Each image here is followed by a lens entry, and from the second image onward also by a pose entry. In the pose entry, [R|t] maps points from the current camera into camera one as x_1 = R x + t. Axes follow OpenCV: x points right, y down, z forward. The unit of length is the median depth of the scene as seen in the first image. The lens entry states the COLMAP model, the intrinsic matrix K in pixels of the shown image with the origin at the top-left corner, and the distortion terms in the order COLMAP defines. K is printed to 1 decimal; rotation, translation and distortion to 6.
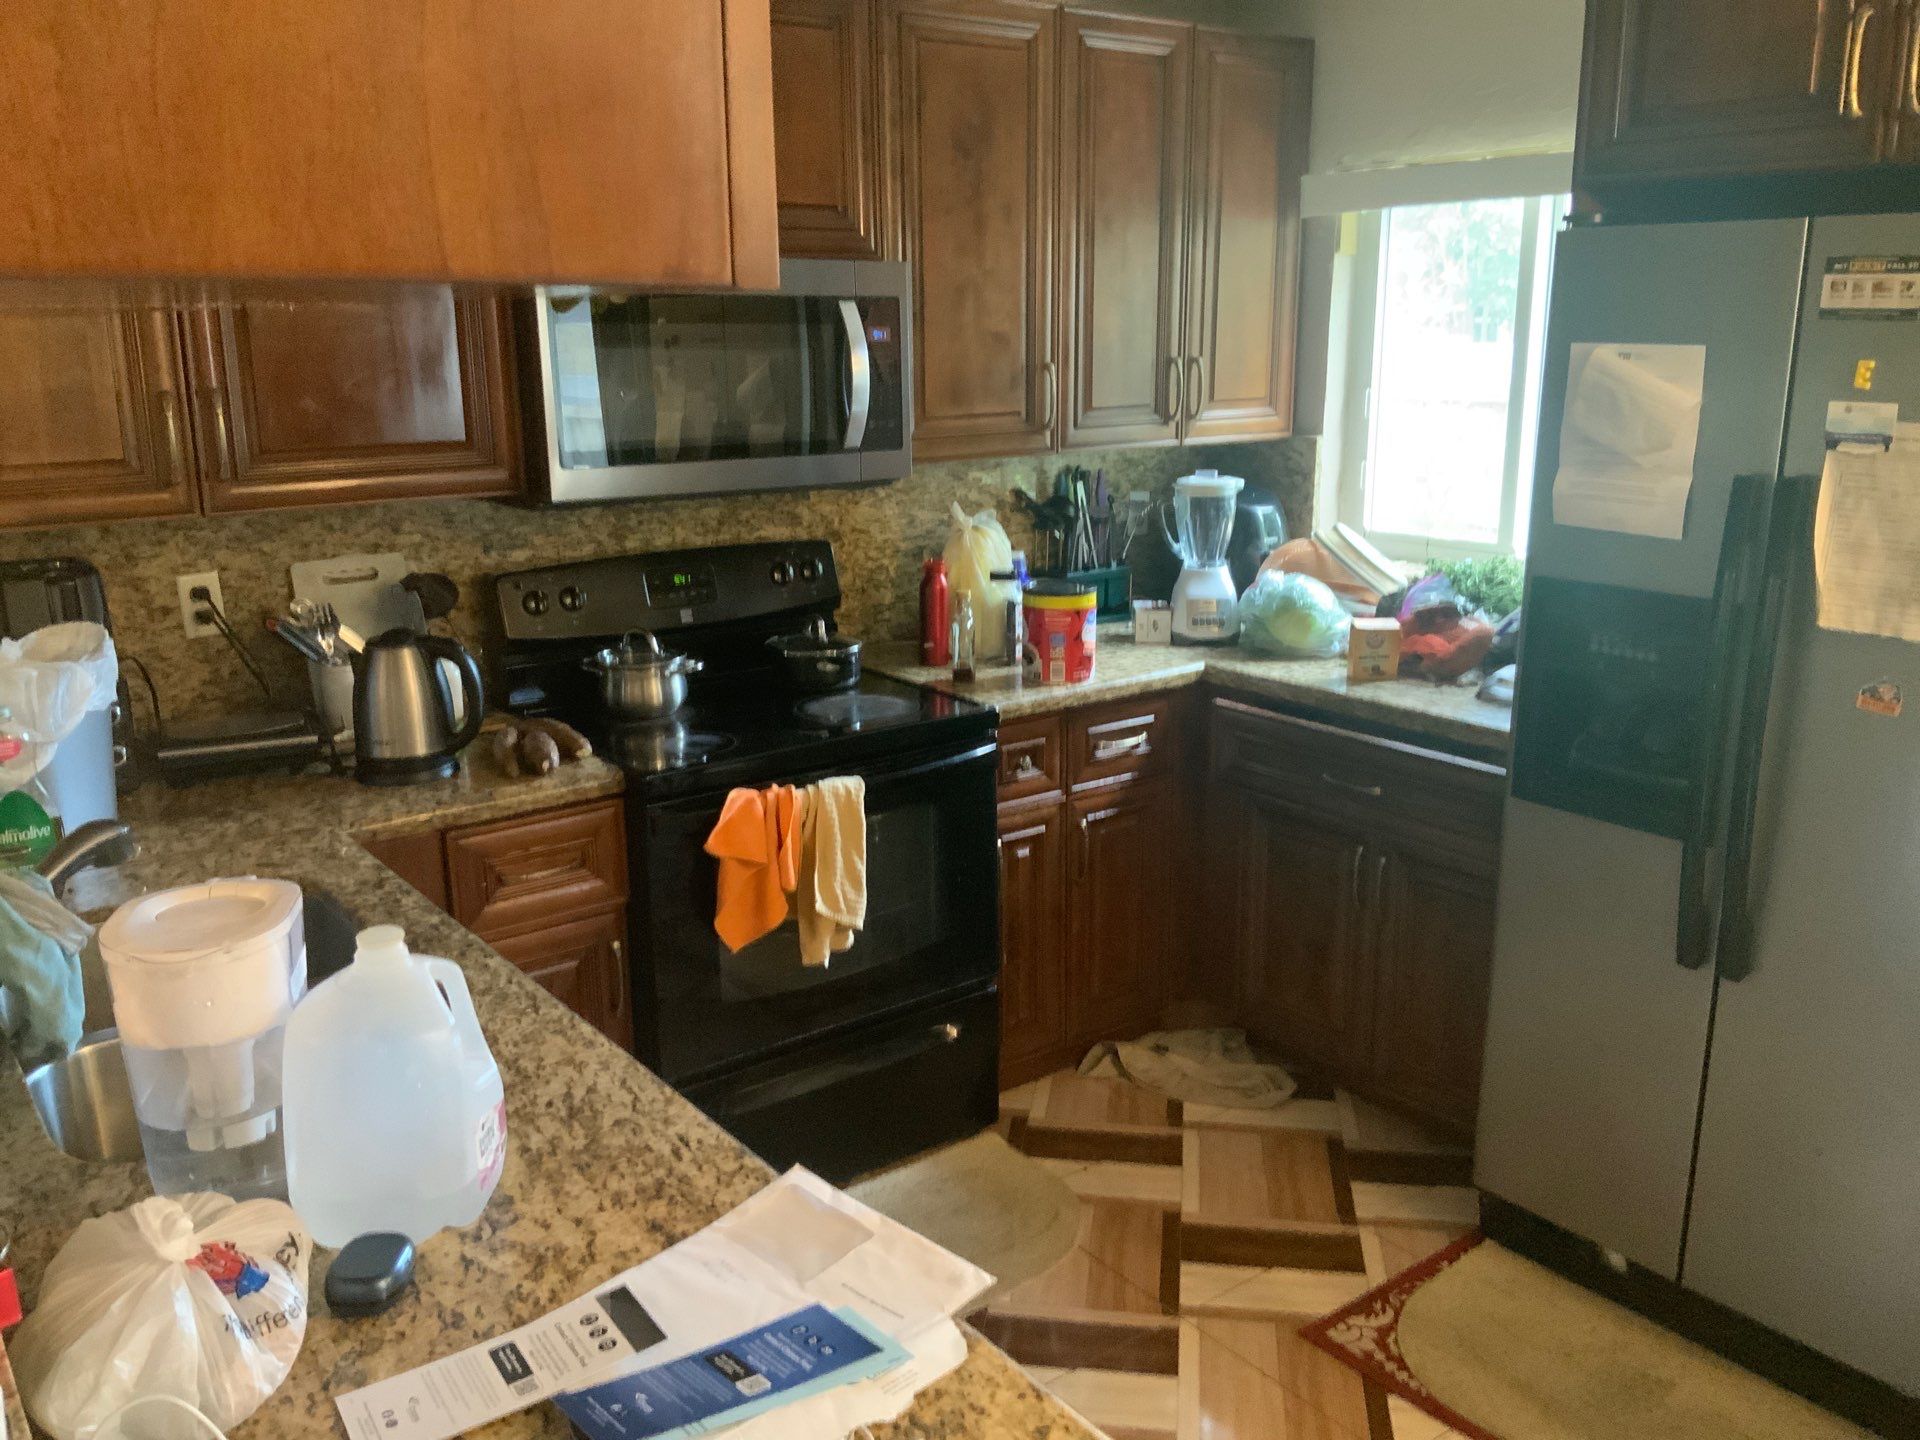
lens RADIAL K [[1586.3, 0, 952.2], [0, 1586.3, 729.3], [0, 0, 1]] dist [0.080593, -0.136624]
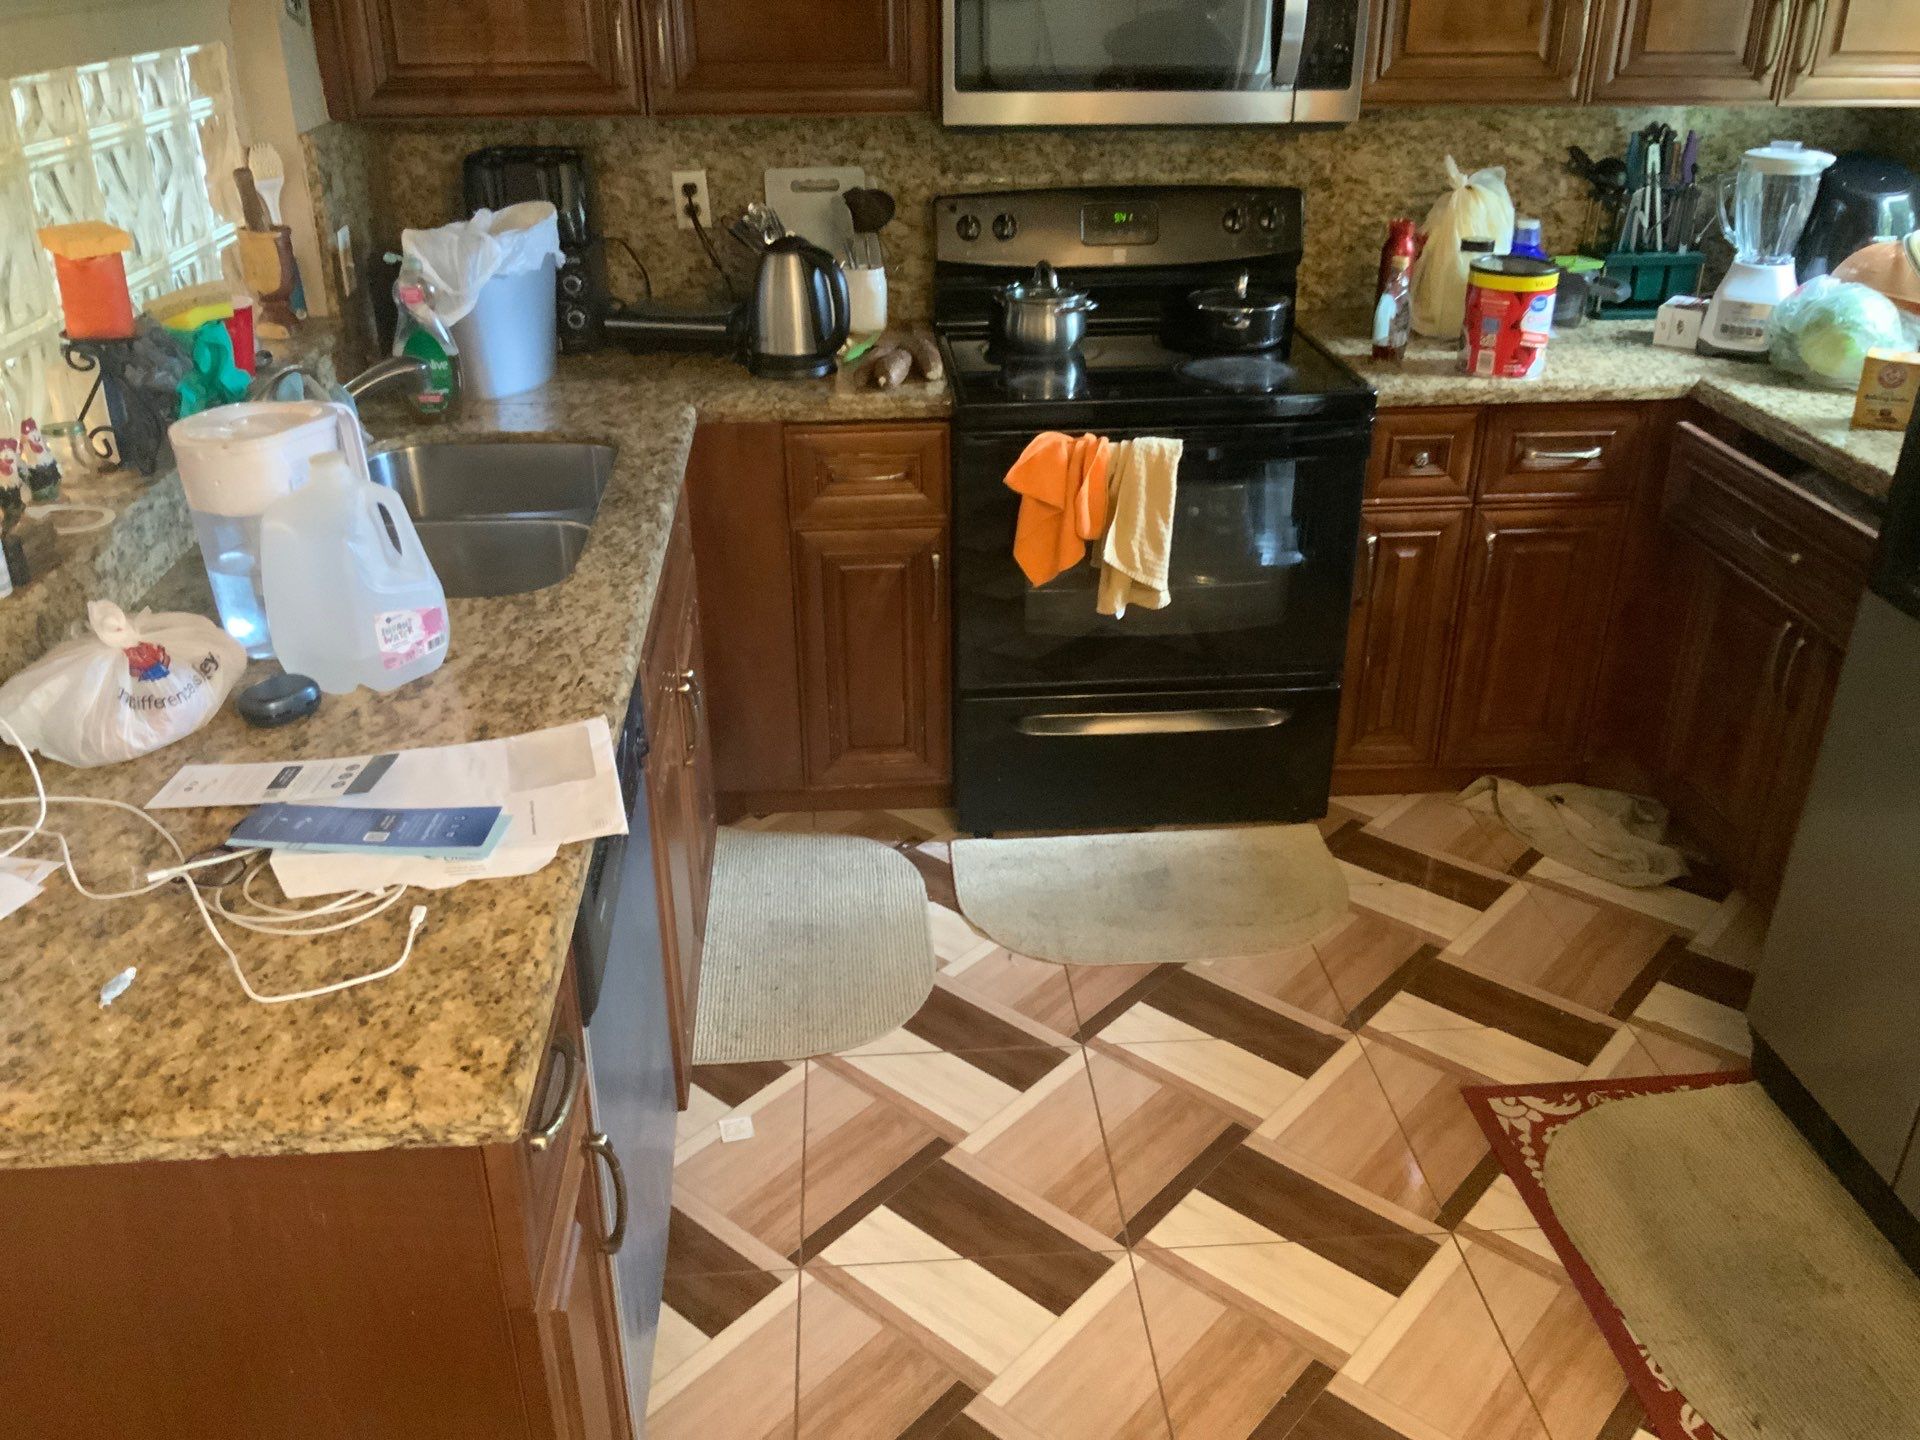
lens RADIAL K [[1586.3, 0, 944.5], [0, 1586.3, 726.9], [0, 0, 1]] dist [0.080593, -0.136624]
pose [[0.844326, 0.246298, -0.475869, 0.321472], [-0.138817, 0.958321, 0.249702, -0.025005], [0.517536, -0.144771, 0.843325, 0.055755]]
